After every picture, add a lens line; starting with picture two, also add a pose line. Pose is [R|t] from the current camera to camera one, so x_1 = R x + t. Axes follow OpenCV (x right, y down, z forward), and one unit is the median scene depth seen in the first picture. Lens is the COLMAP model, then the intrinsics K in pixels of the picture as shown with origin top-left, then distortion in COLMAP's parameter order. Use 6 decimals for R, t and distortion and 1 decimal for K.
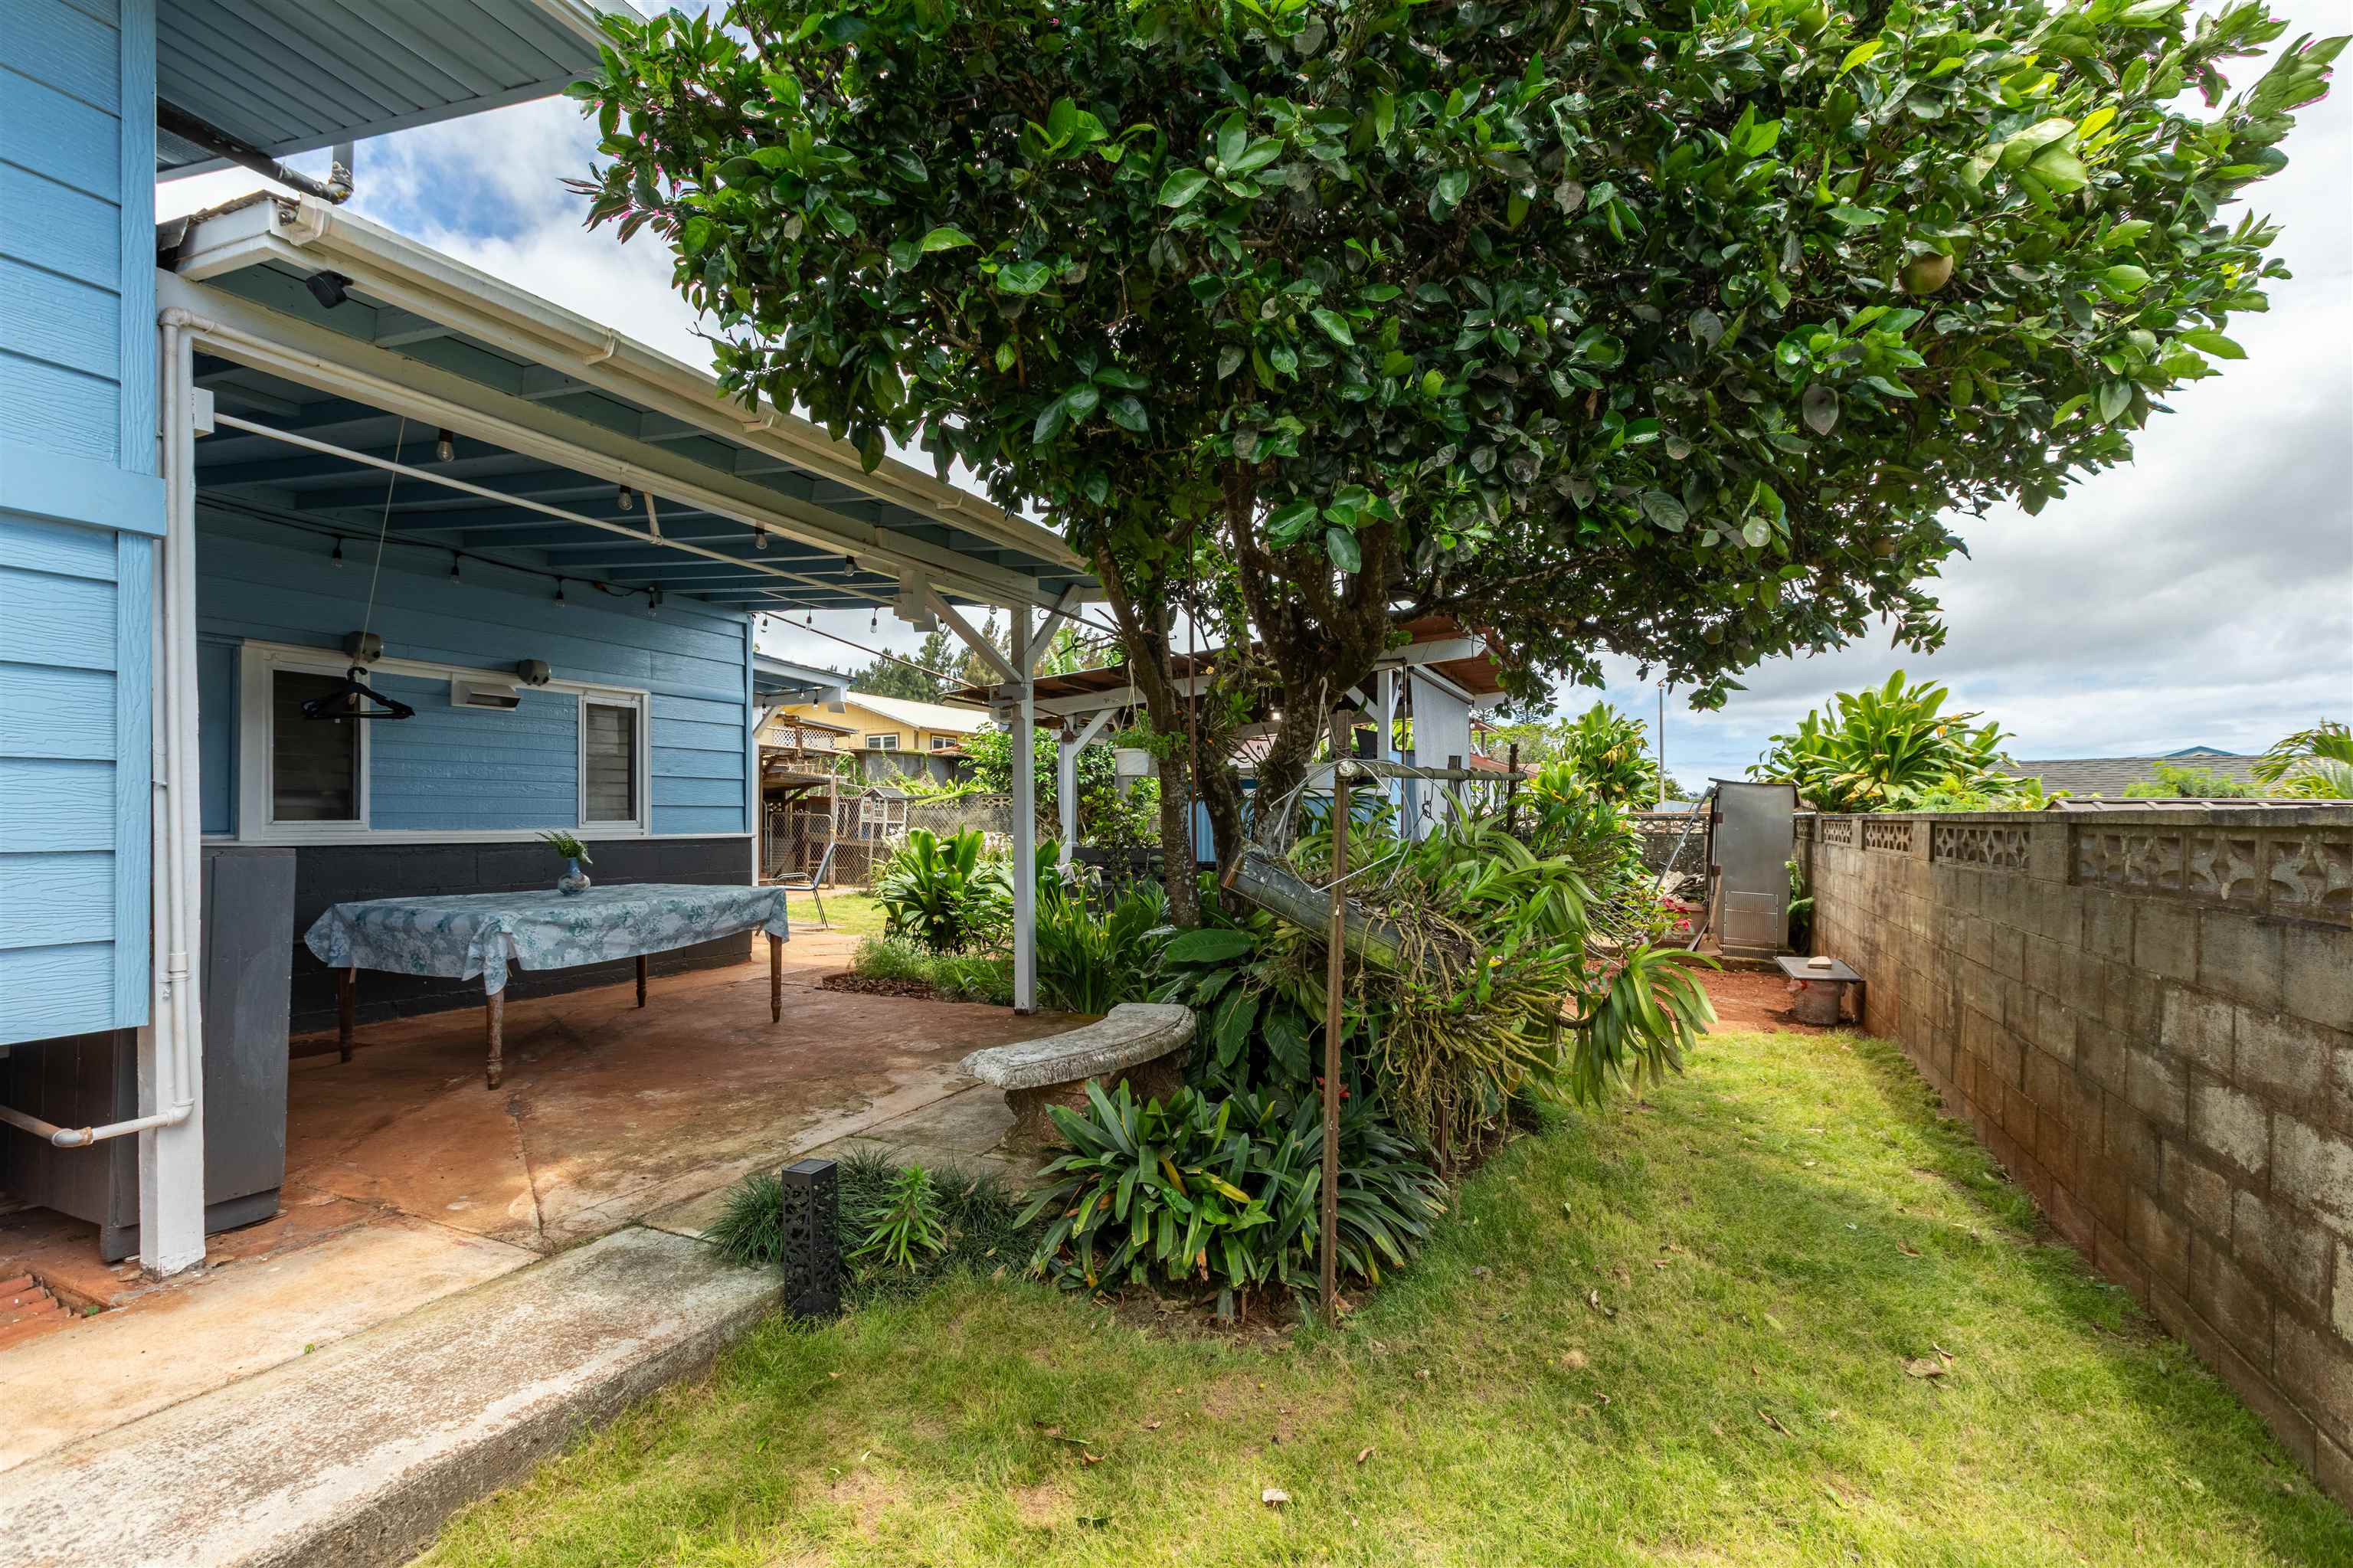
lens RADIAL K [[1036.6, 0, 1176.5], [0, 1036.6, 784.0], [0, 0, 1]] dist [0.000183, 0.000407]
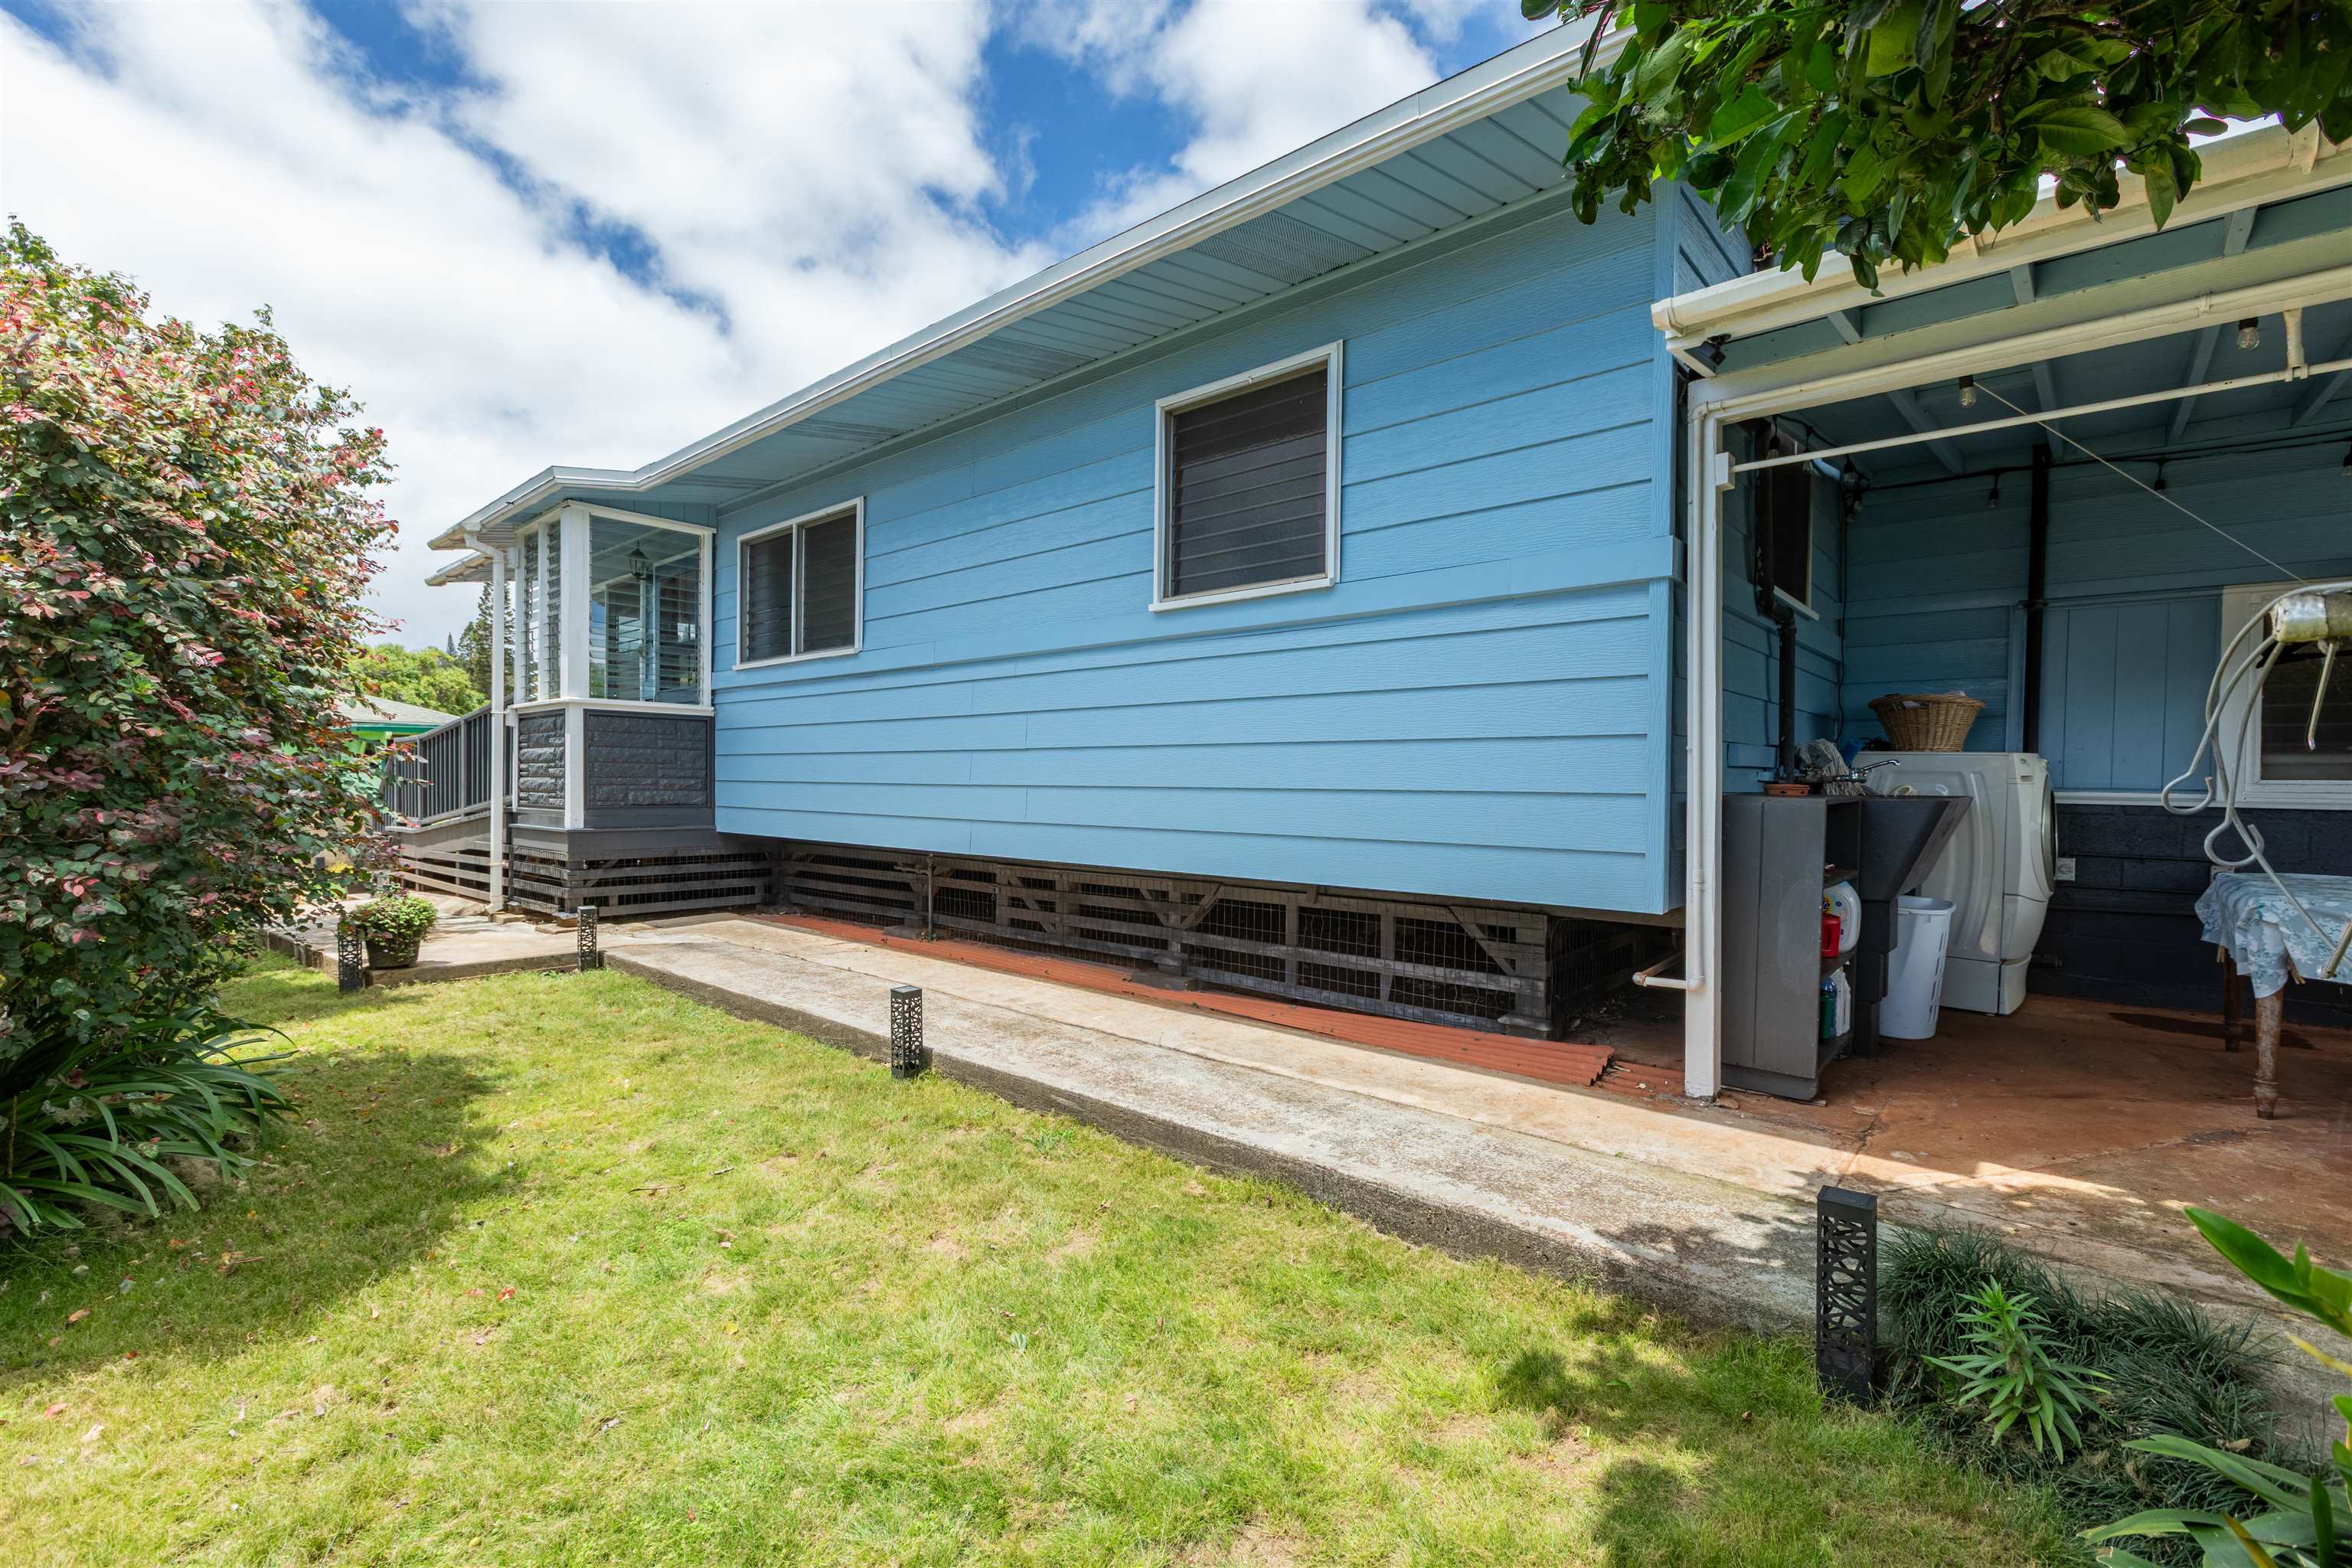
lens RADIAL K [[1036.1, 0, 1176.0], [0, 1036.1, 784.0], [0, 0, 1]] dist [0.000183, 0.000407]
pose [[-0.276487, 0.010785, -0.960957, 0.330017], [0.025050, 0.999678, 0.004012, 0.013351], [0.960691, -0.022963, -0.276668, 0.413381]]
